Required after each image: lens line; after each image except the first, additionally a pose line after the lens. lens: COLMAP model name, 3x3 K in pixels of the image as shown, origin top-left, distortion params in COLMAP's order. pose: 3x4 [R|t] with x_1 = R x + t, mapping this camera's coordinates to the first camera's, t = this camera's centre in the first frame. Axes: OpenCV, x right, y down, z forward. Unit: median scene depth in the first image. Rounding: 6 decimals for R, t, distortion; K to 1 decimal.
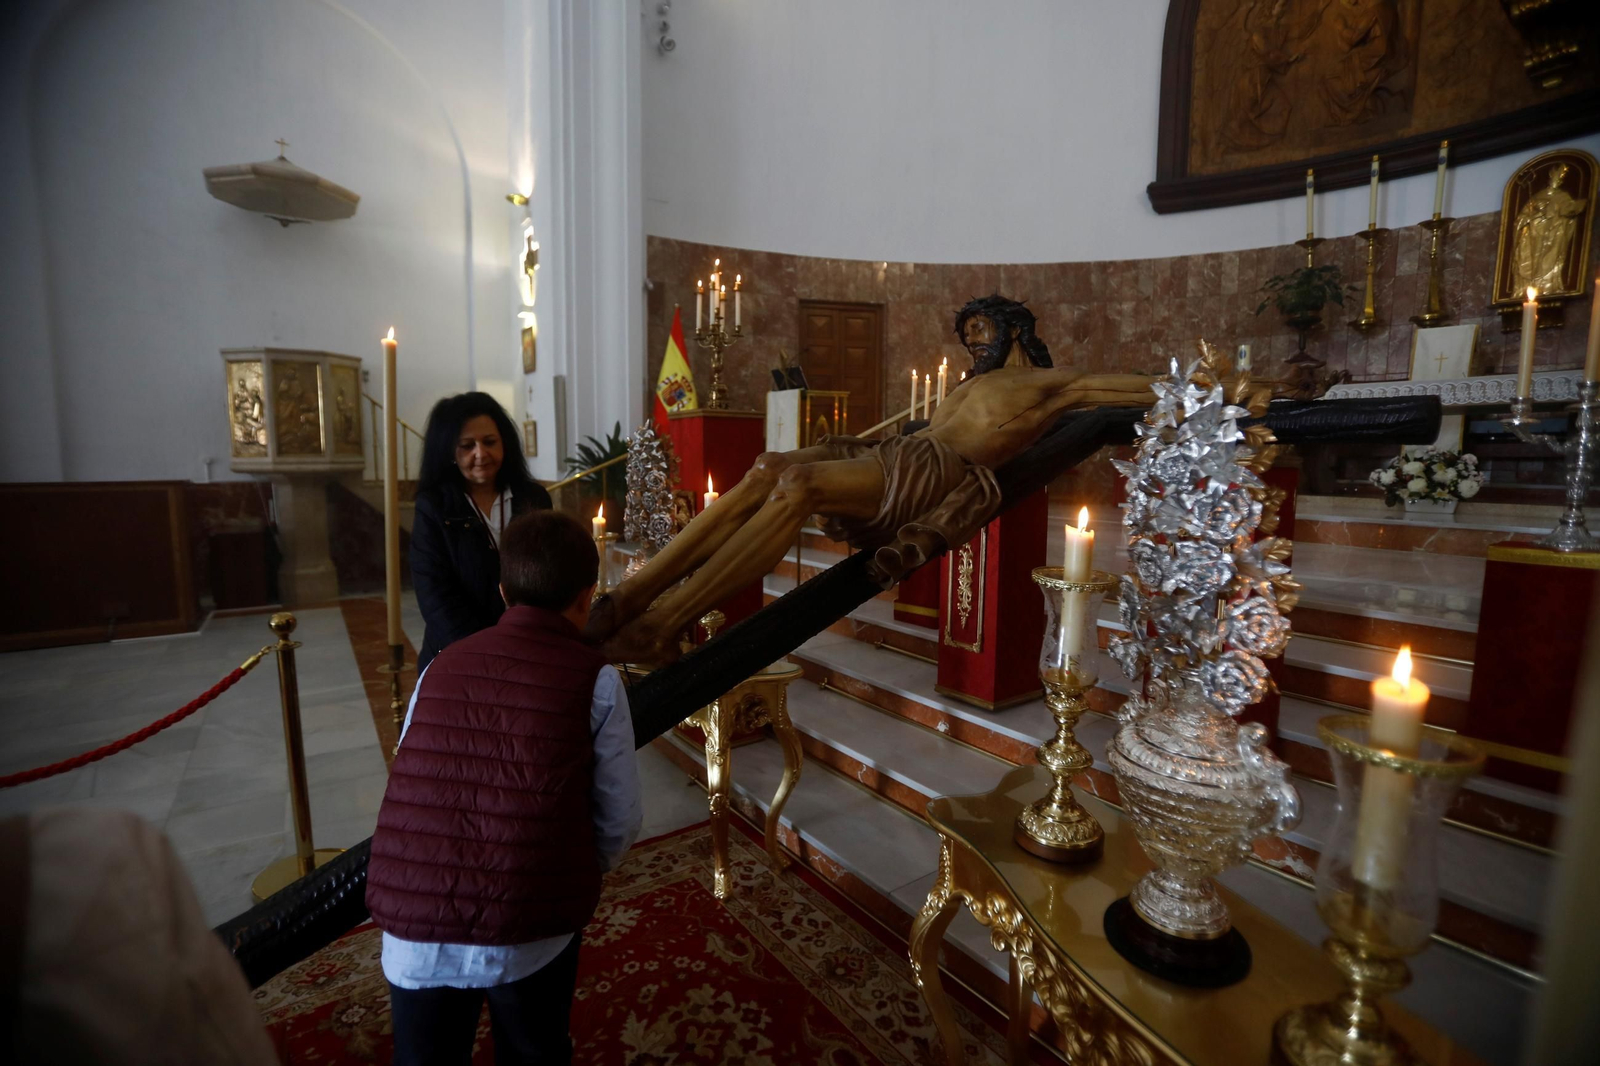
lens RADIAL K [[722.4, 0, 796.6], [0, 722.4, 537.5], [0, 0, 1]] dist [-0.078377, 0.031762]
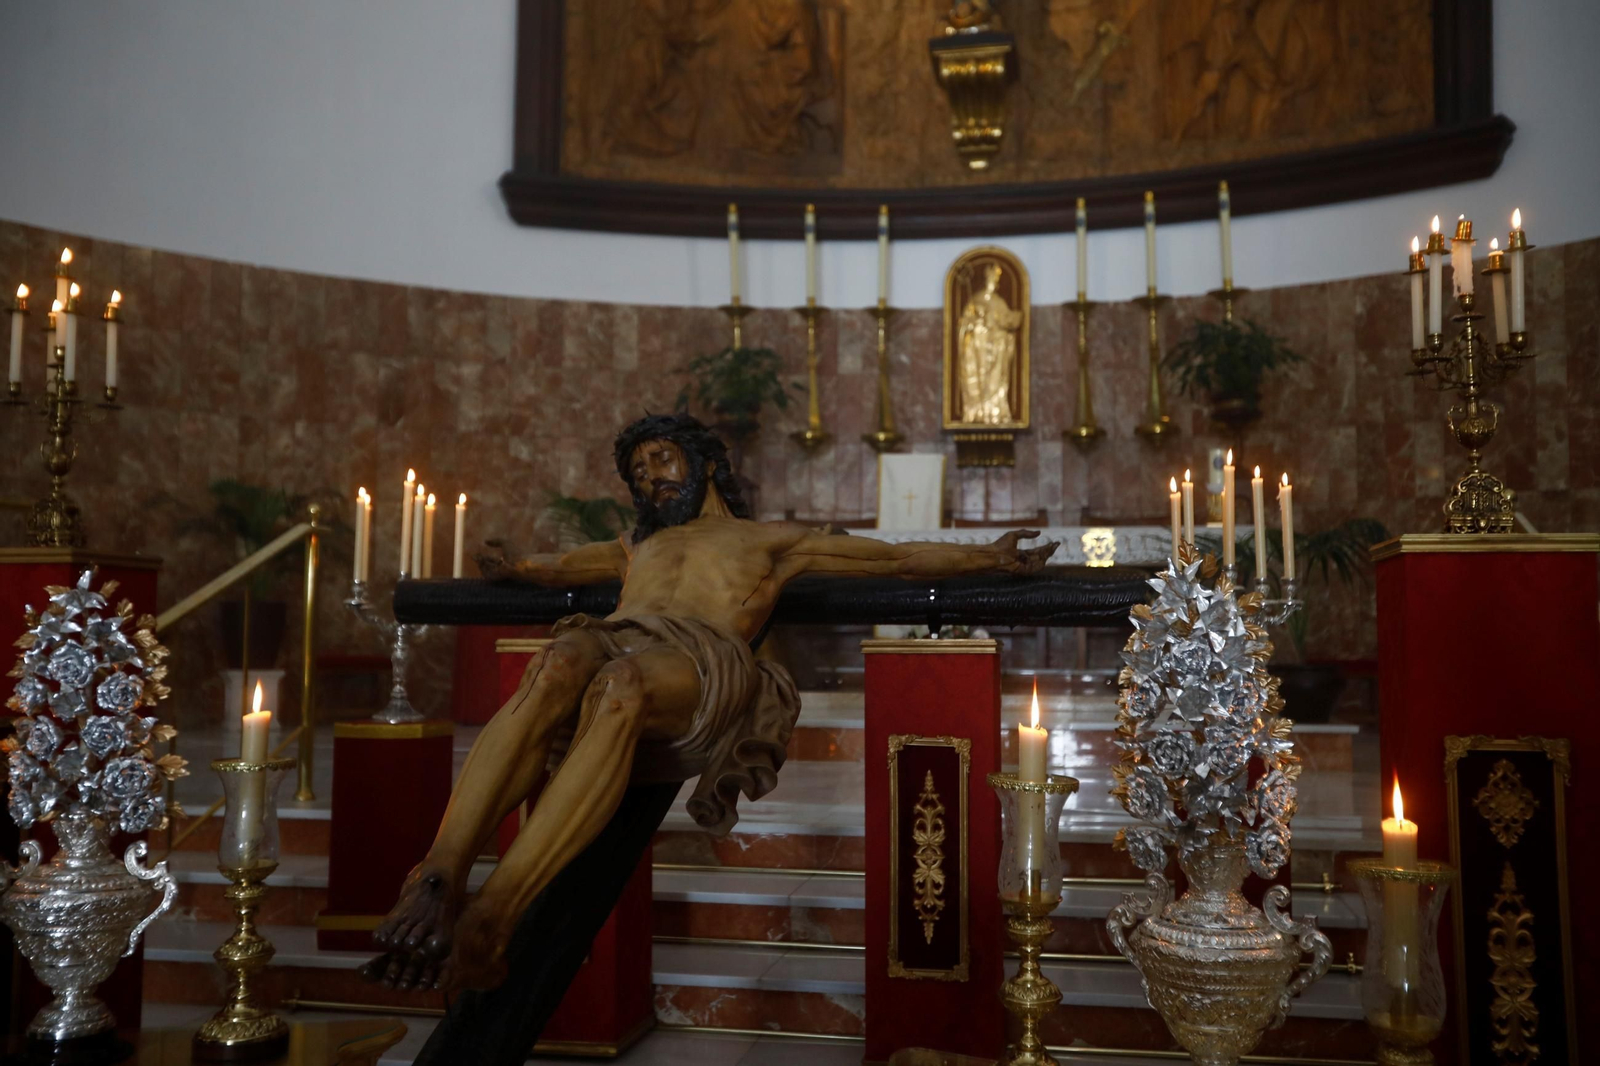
lens RADIAL K [[1506.6, 0, 797.9], [0, 1506.6, 531.5], [0, 0, 1]] dist [-0.022366, 0.119254]
pose [[0.727561, 0.047065, 0.684427, -0.189141], [0.074822, 0.986249, -0.147357, 0.000349], [-0.681951, 0.158421, 0.714035, -0.034584]]
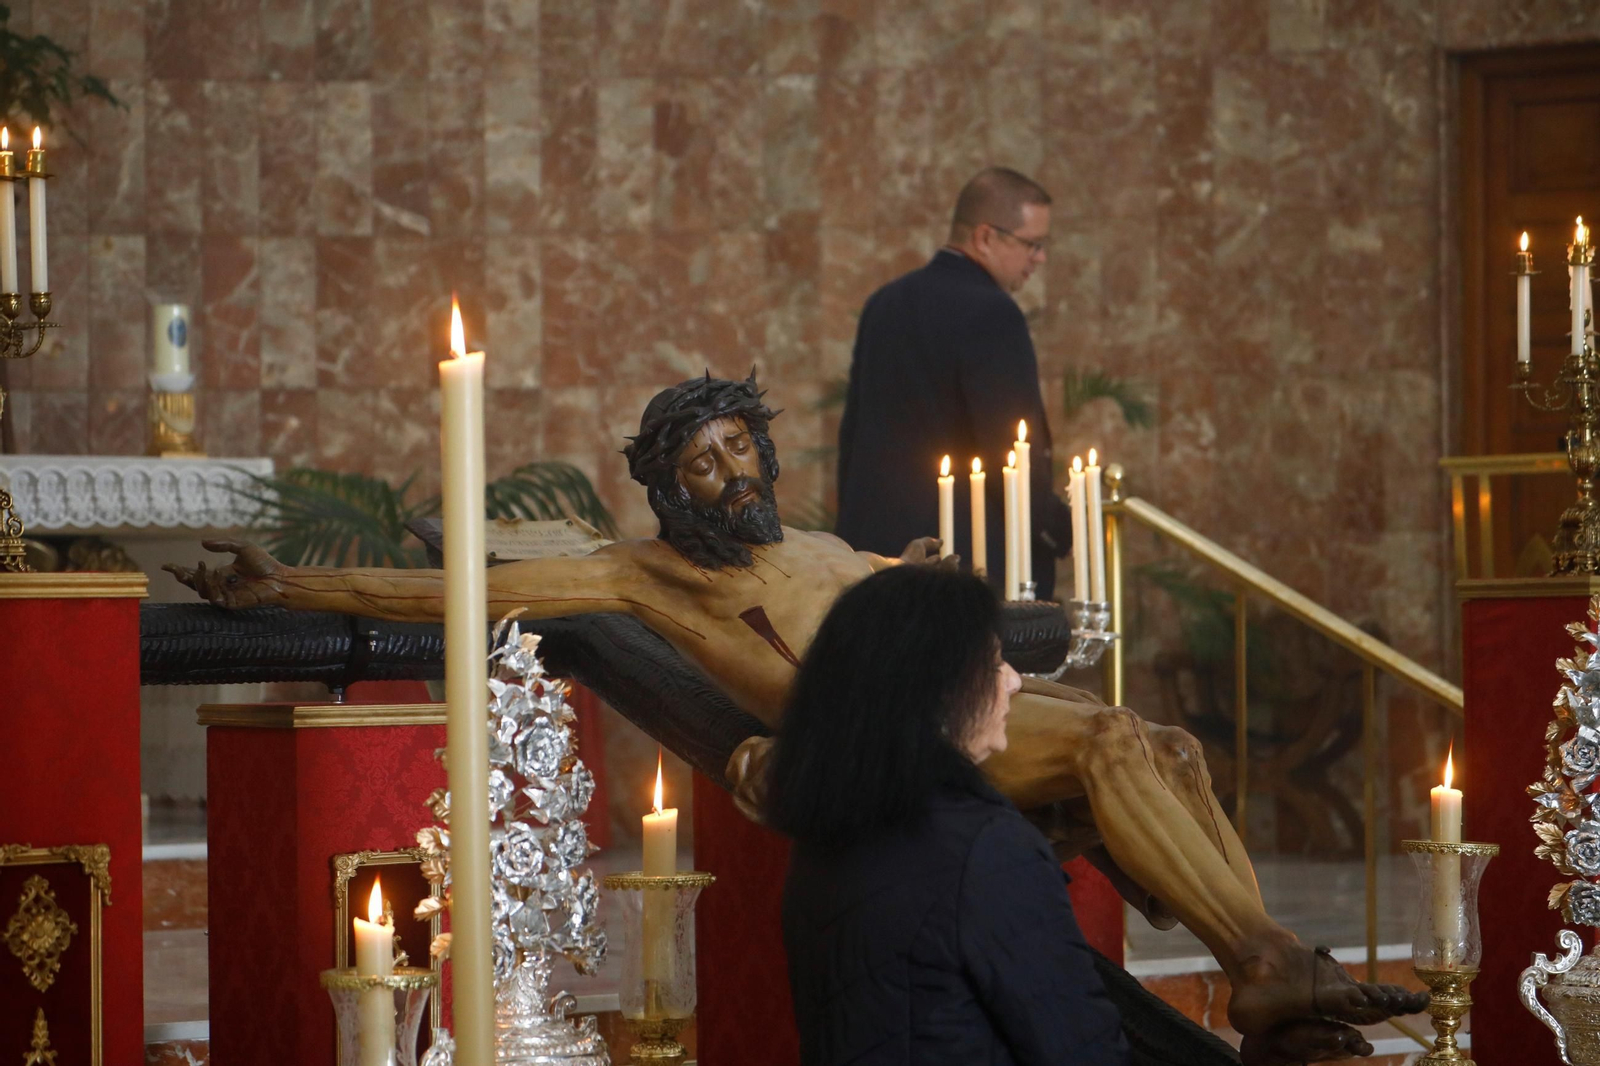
lens RADIAL K [[4422.3, 0, 795.9], [0, 4422.3, 531.4], [0, 0, 1]] dist [0.089807, 0.336990]
pose [[0.014291, 0.020752, 0.999683, -0.806924], [0.118540, 0.992699, -0.022301, -0.047850], [-0.992846, 0.118821, 0.011727, 0.274444]]
